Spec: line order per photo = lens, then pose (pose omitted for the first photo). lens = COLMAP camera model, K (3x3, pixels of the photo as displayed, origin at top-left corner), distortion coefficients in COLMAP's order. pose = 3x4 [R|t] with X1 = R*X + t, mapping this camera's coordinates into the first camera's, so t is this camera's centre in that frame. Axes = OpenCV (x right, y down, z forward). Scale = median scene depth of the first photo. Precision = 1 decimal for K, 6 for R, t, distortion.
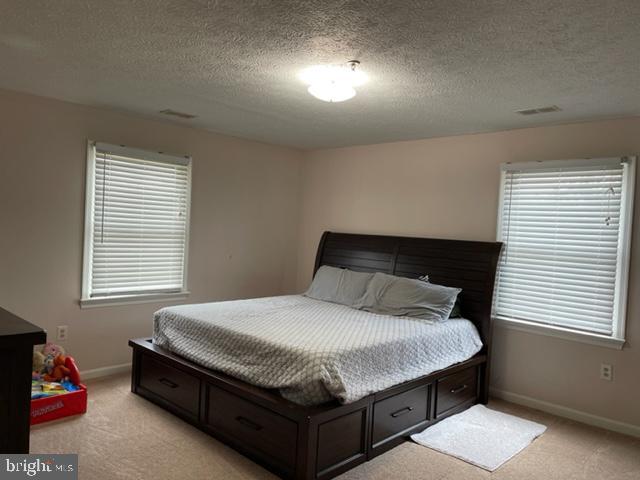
lens RADIAL K [[487.2, 0, 321.0], [0, 487.2, 241.6], [0, 0, 1]] dist [0.042544, -0.022830]
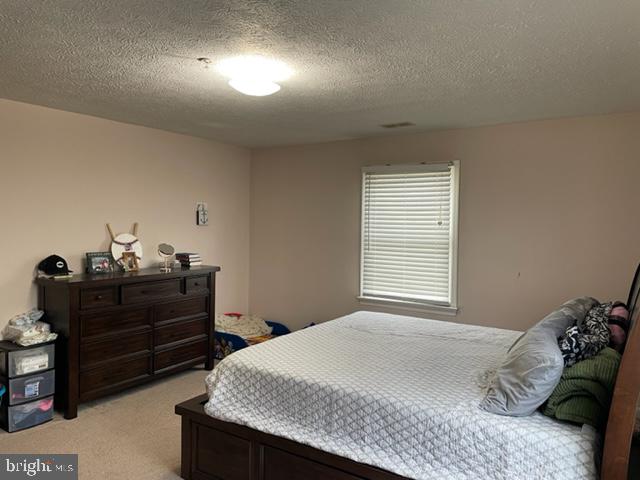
lens RADIAL K [[487.2, 0, 321.7], [0, 487.2, 237.9], [0, 0, 1]] dist [0.042544, -0.022830]
pose [[0.180248, -0.015067, -0.983506, 0.684286], [-0.034000, 0.999190, -0.021539, 0.000923], [0.983033, 0.037322, 0.179590, 0.686010]]
